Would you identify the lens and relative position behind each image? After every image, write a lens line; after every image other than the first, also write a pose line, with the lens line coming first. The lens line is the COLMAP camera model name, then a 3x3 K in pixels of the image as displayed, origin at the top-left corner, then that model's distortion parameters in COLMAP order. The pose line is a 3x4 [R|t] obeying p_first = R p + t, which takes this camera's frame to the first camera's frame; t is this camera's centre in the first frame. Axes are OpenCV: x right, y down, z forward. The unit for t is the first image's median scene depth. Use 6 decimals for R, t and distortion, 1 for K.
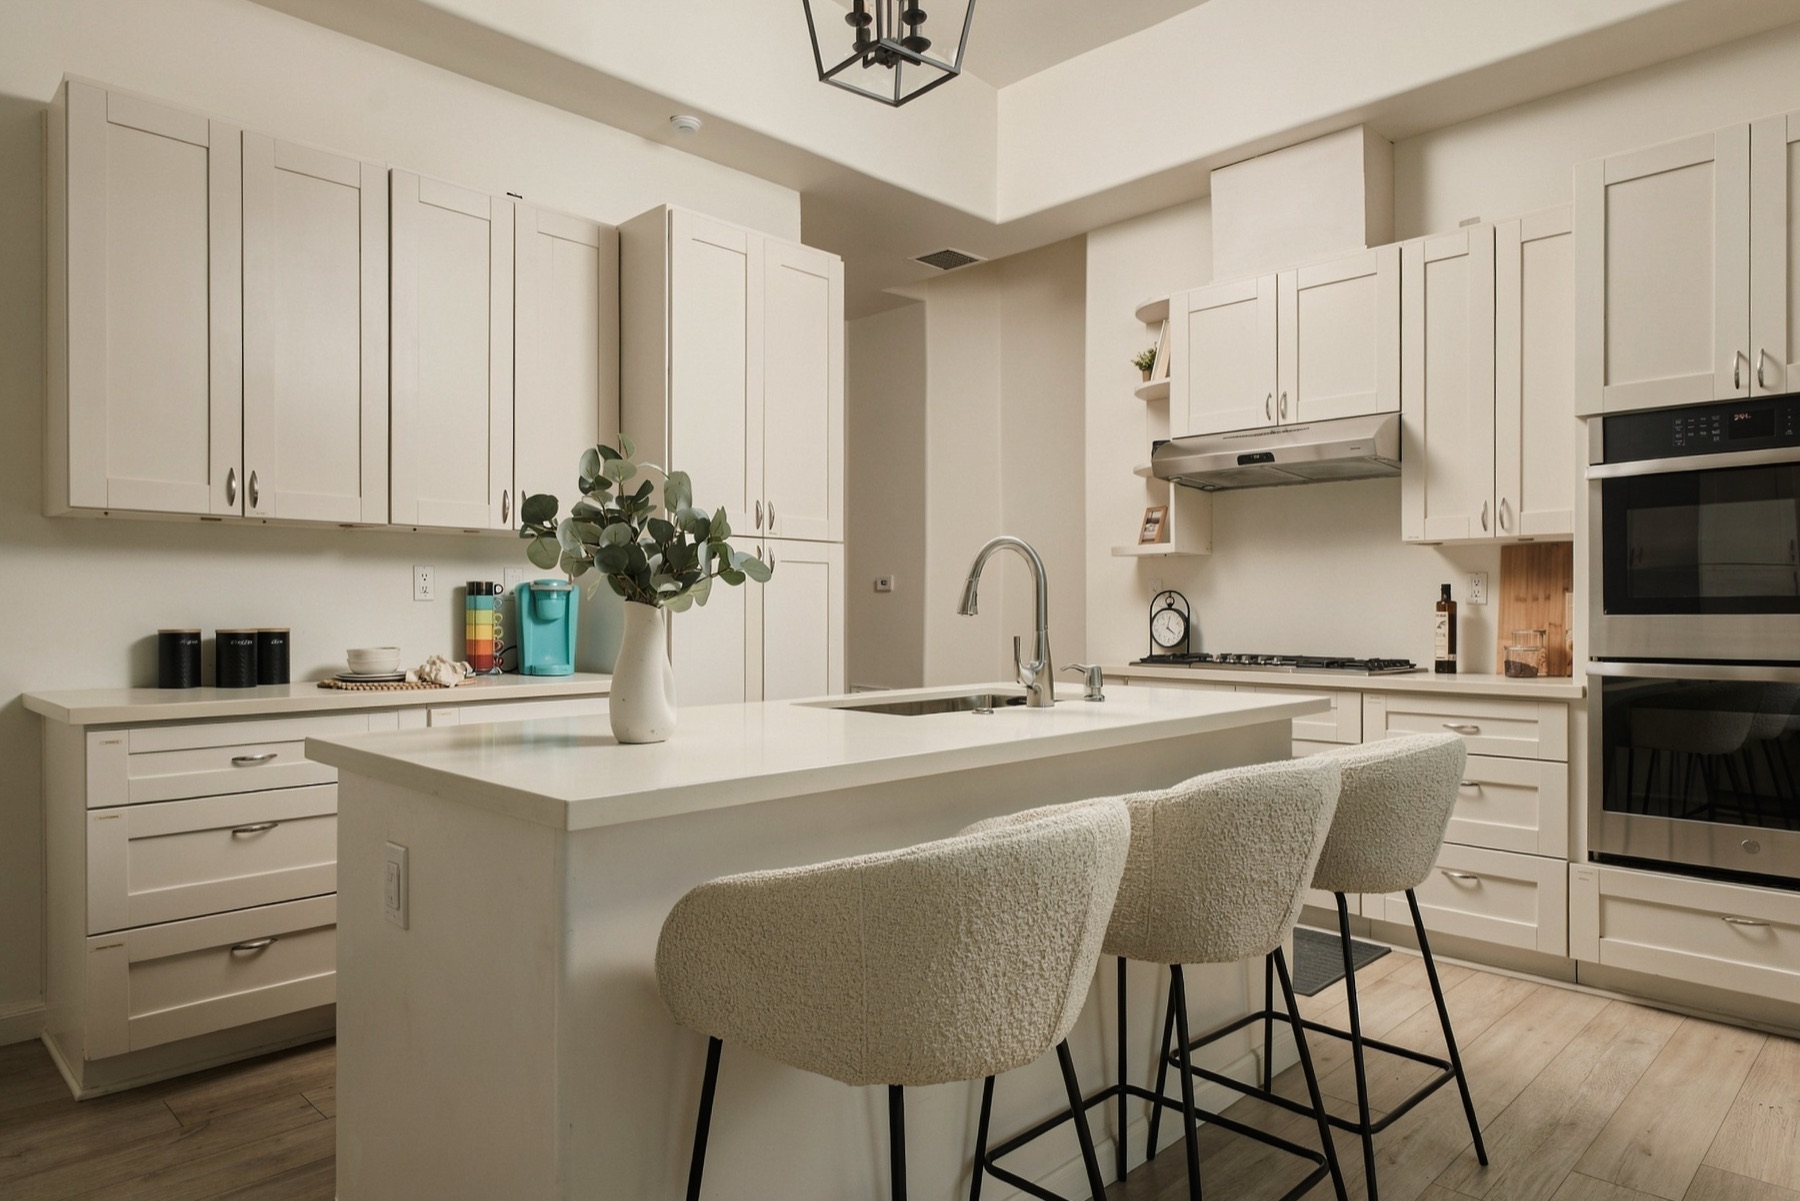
lens RADIAL K [[1103.0, 0, 893.9], [0, 1103.0, 602.7], [0, 0, 1]] dist [-0.001992, -0.000600]
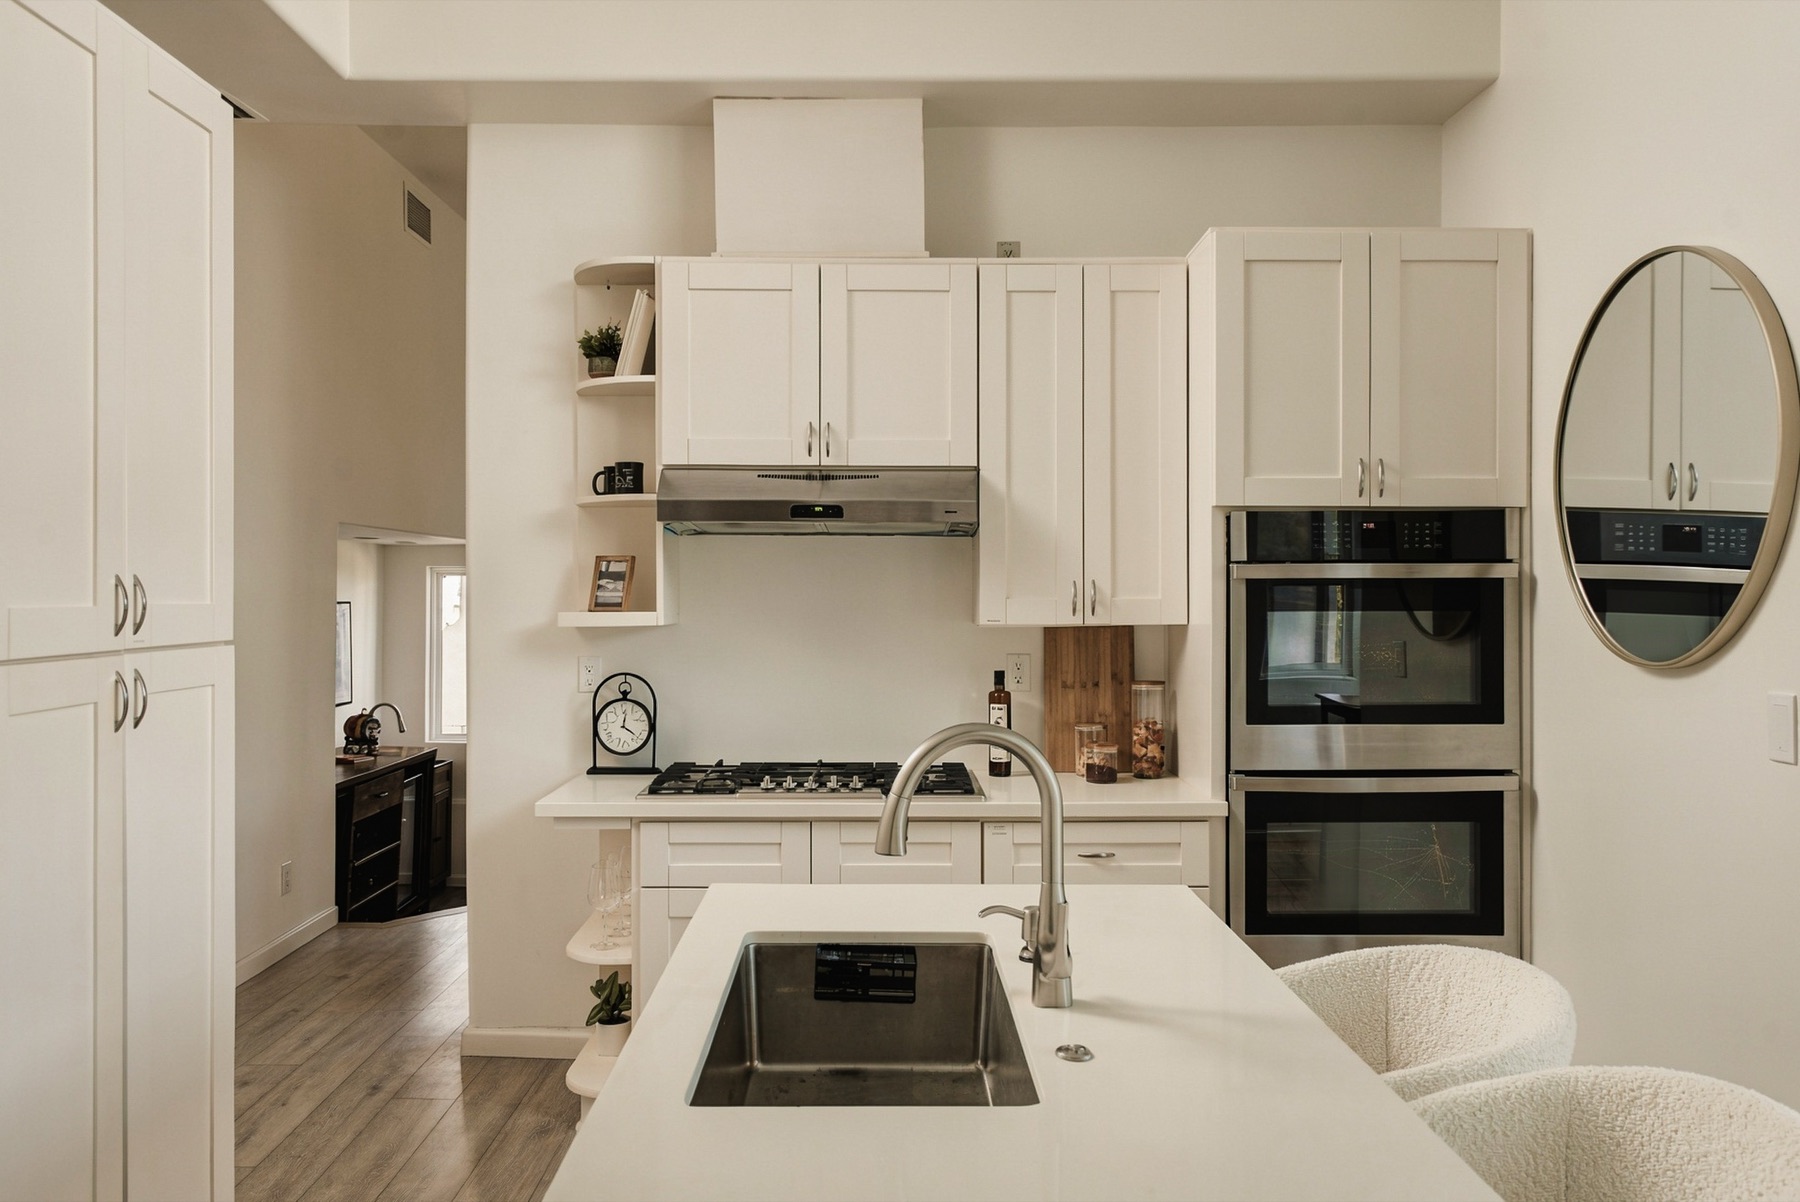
lens RADIAL K [[1323.2, 0, 905.6], [0, 1323.2, 590.8], [0, 0, 1]] dist [0.004424, 0.008542]
pose [[0.693873, -0.004109, 0.720086, -0.269361], [-0.004275, 0.999943, 0.009826, -0.084233], [-0.720085, -0.009896, 0.693815, 0.329119]]
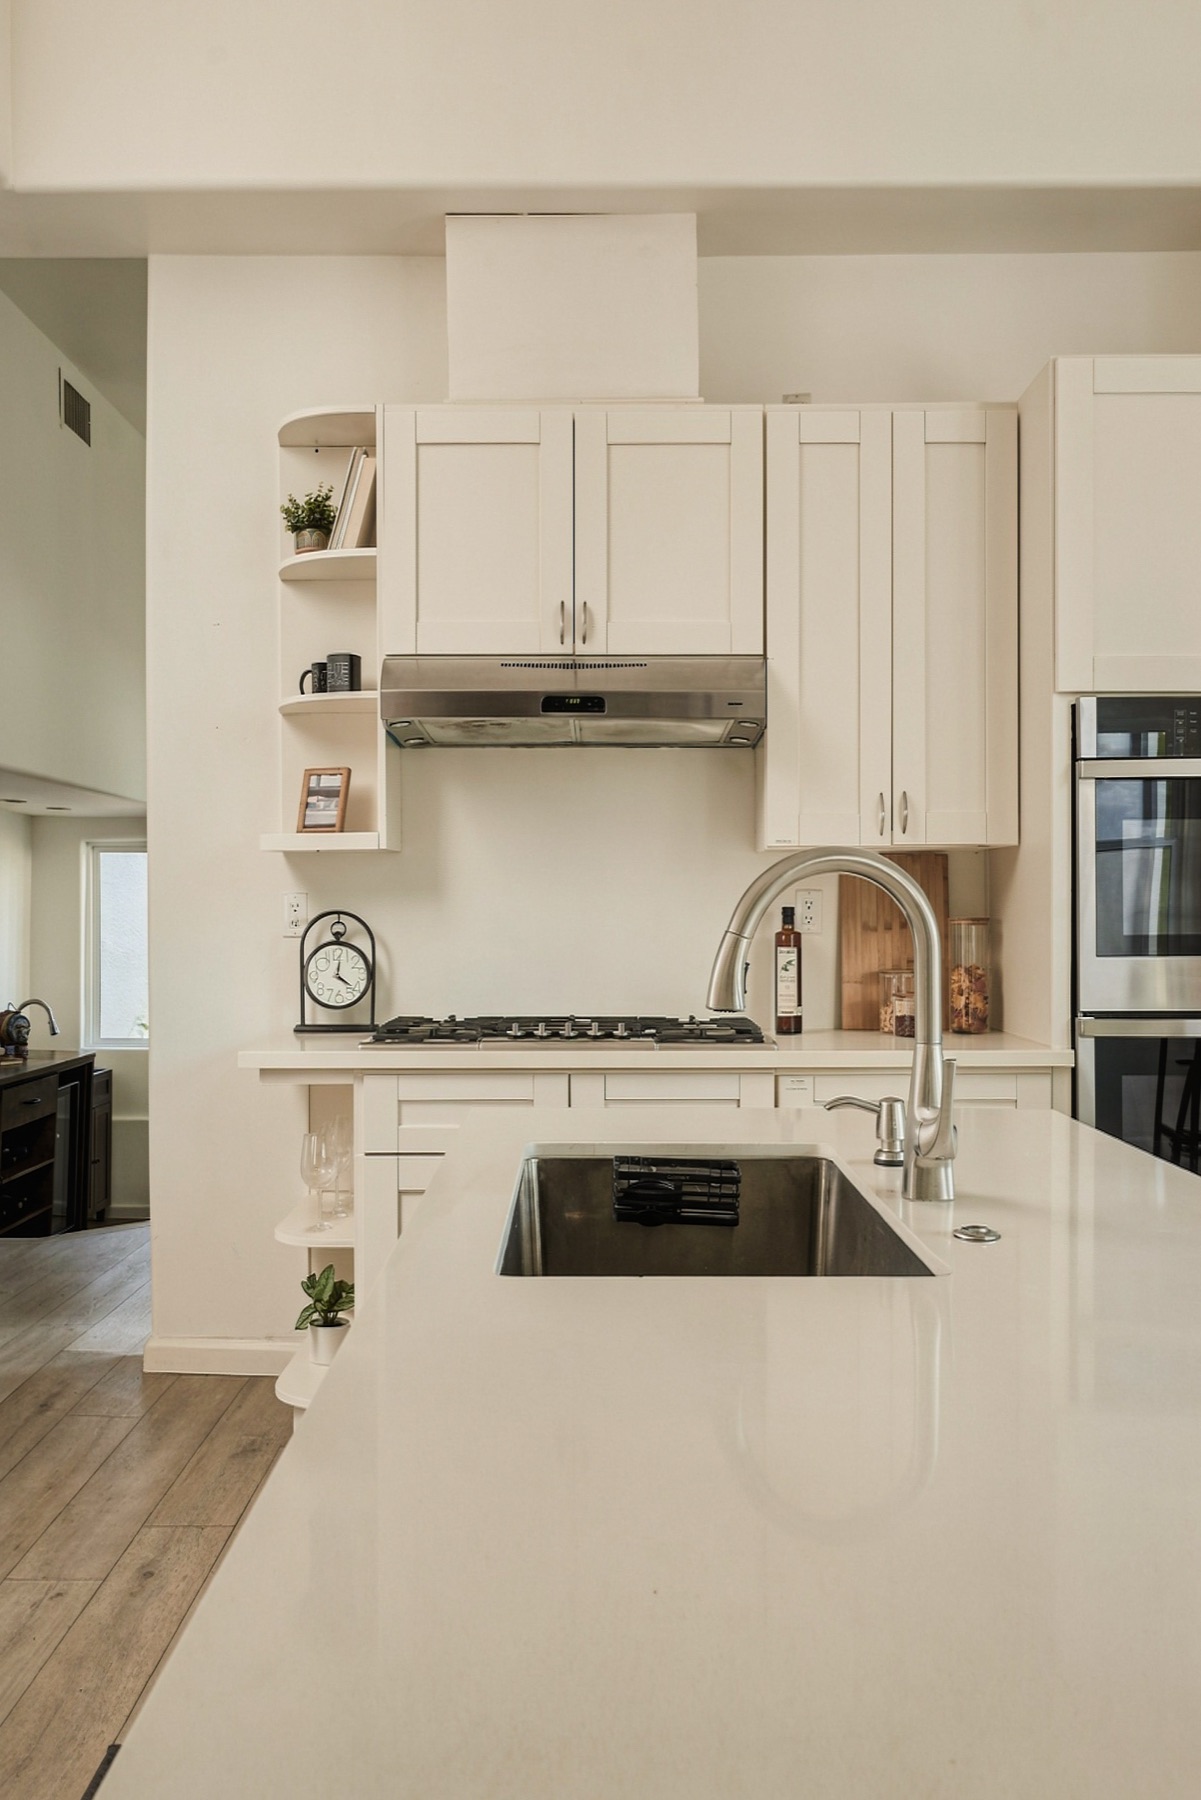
lens RADIAL K [[1547.2, 0, 594.2], [0, 1547.2, 916.0], [0, 0, 1]] dist [-0.008339, 0.021355]
pose [[0.707188, -0.009989, 0.706955, -0.272189], [-0.001444, 0.999878, 0.015572, -0.025364], [-0.707024, -0.012033, 0.707087, 0.369839]]
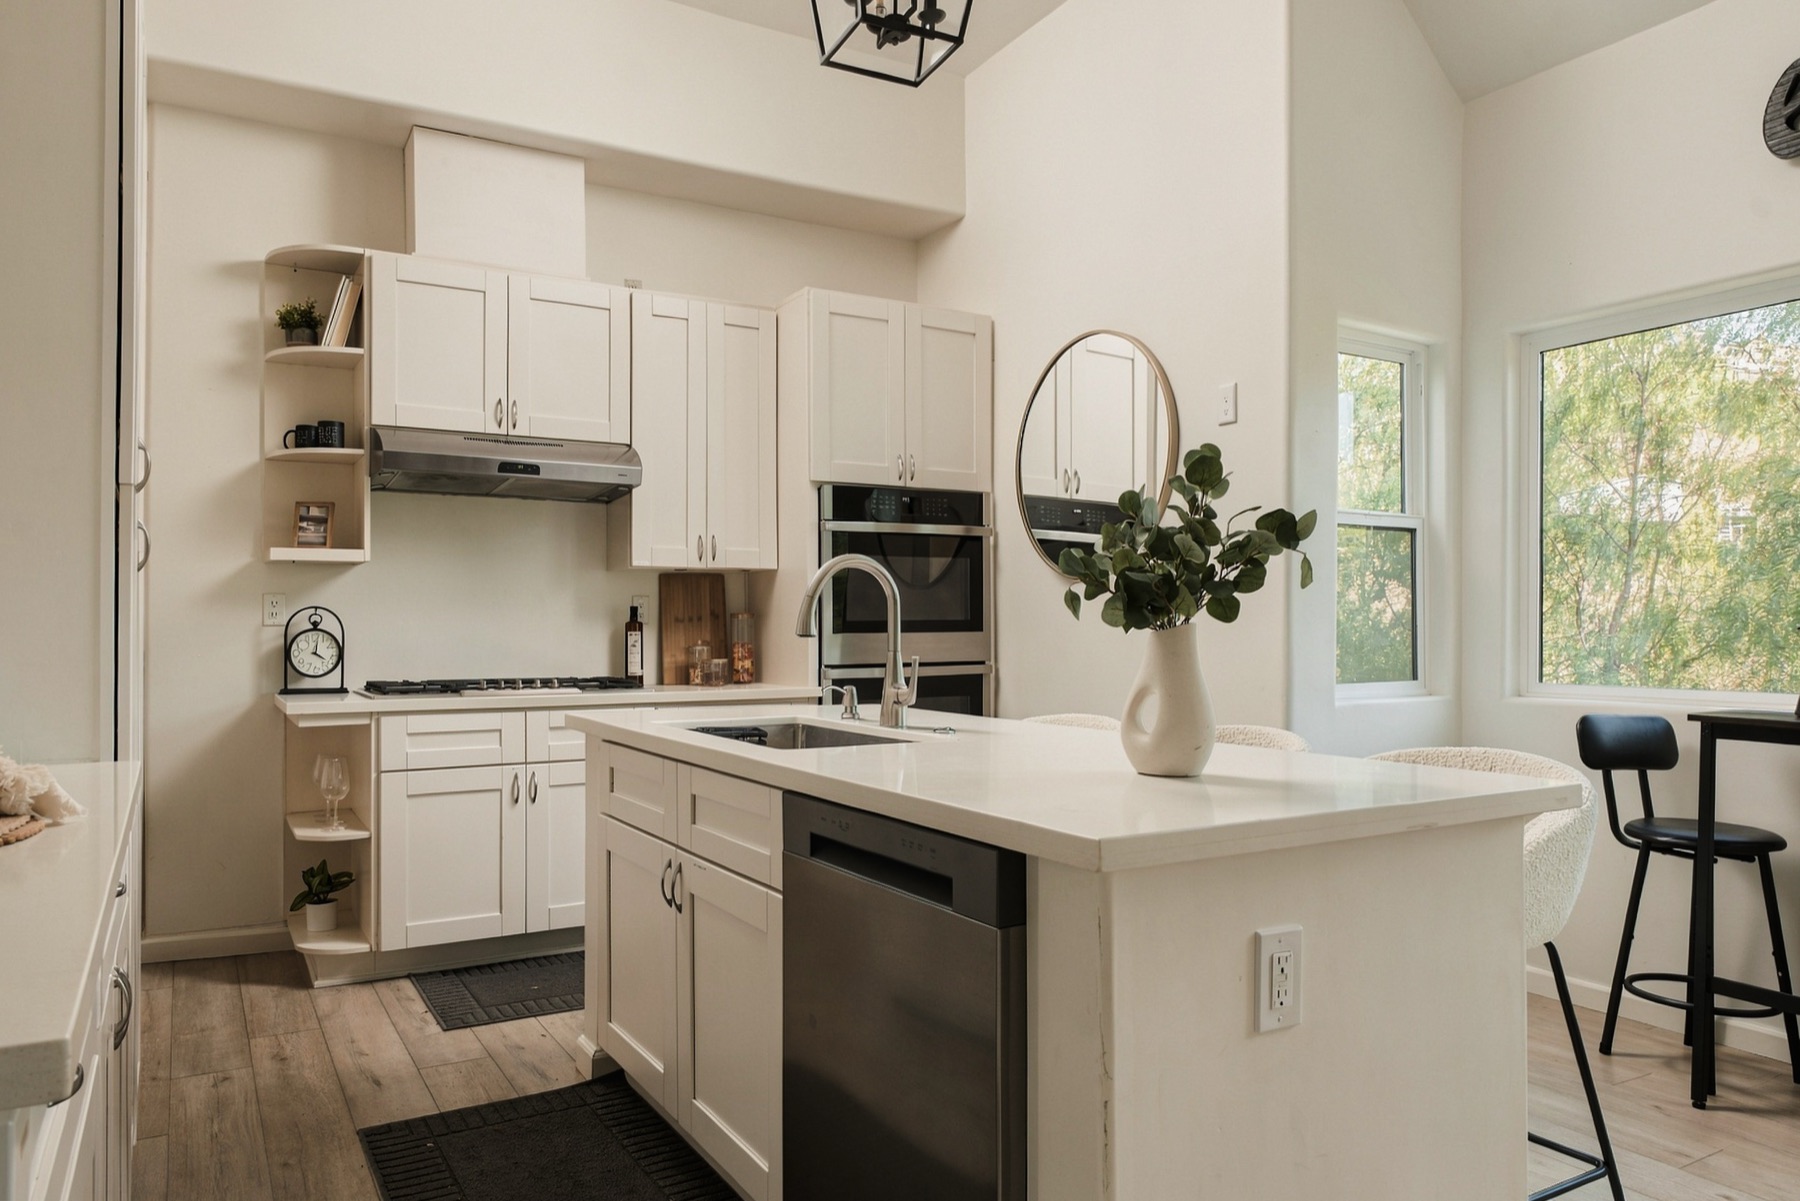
lens RADIAL K [[1187.0, 0, 886.4], [0, 1187.0, 631.5], [0, 0, 1]] dist [-0.023104, -0.000067]
pose [[0.253730, -0.003910, 0.967267, -0.555259], [-0.002935, 0.999984, 0.004812, 0.001777], [-0.967271, -0.004060, 0.253714, 0.432326]]
